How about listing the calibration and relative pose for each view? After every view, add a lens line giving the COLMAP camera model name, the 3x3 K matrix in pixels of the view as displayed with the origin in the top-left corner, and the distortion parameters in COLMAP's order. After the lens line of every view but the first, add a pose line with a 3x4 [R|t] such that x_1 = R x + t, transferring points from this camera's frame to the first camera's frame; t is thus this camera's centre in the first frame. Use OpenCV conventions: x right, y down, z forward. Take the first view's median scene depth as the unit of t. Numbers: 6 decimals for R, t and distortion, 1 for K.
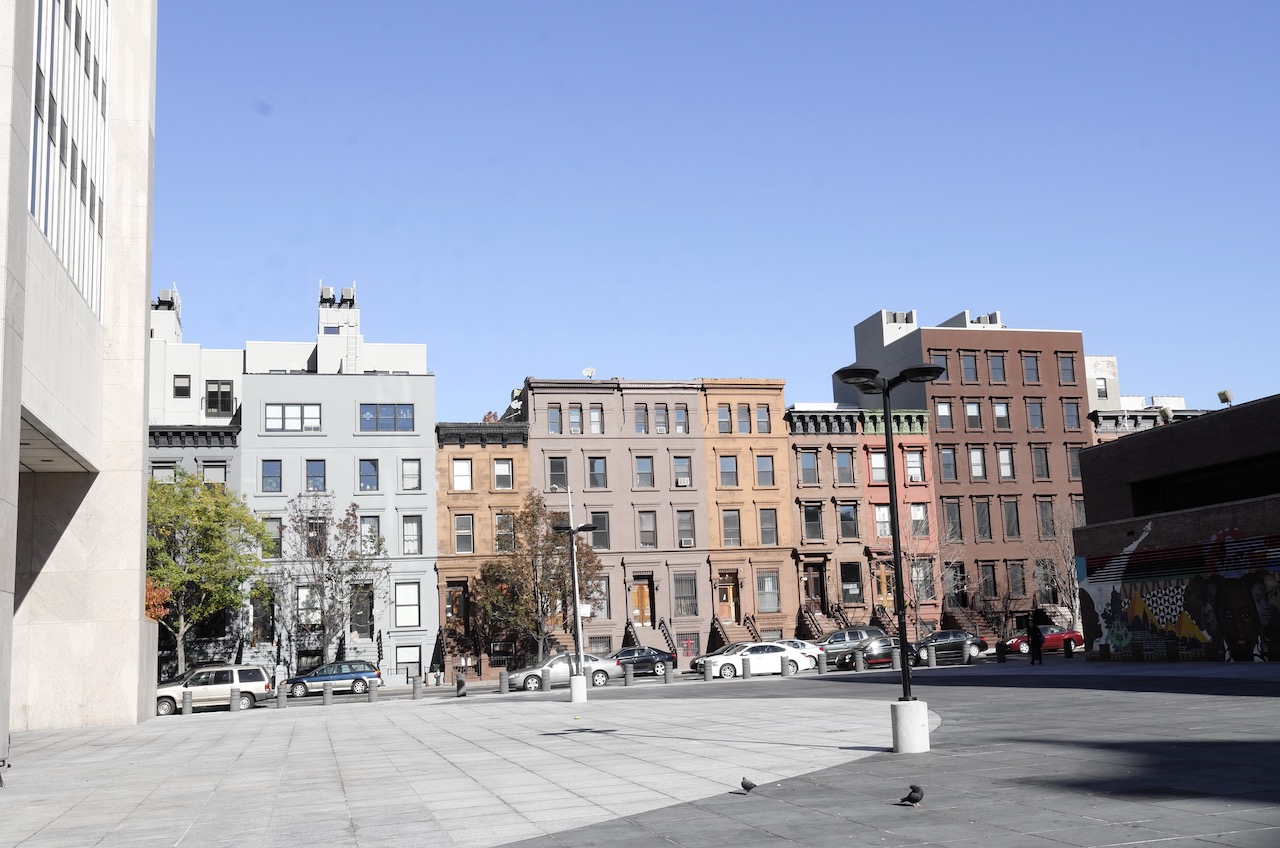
lens RADIAL K [[1255.3, 0, 640.0], [0, 1255.3, 424.0], [0, 0, 1]] dist [0.002091, 0.001268]
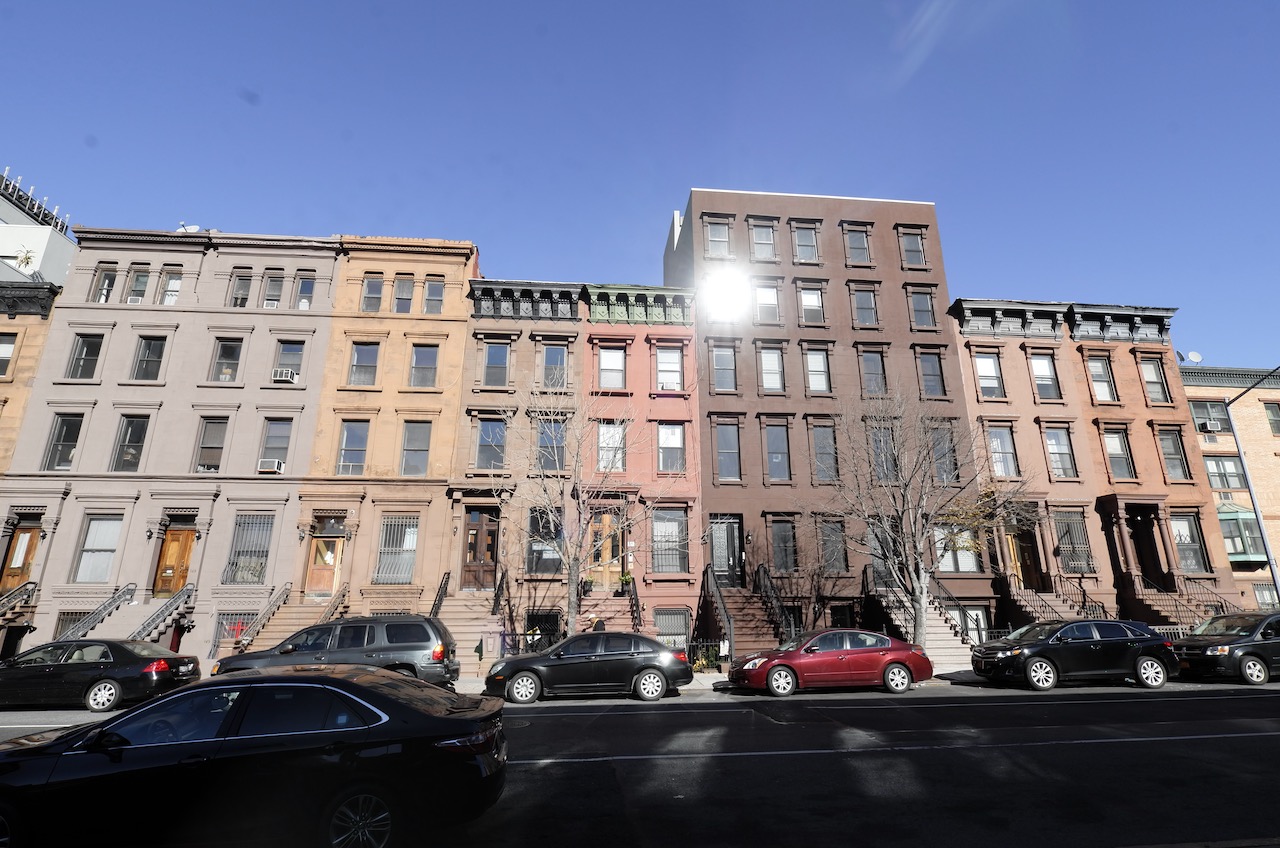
lens RADIAL K [[568.7, 0, 640.0], [0, 568.7, 424.0], [0, 0, 1]] dist [-0.001560, -0.000223]
pose [[0.983986, -0.005140, -0.178172, 0.260945], [-0.012242, 0.995275, -0.096322, 0.093845], [0.177825, 0.096960, 0.979274, 0.711477]]
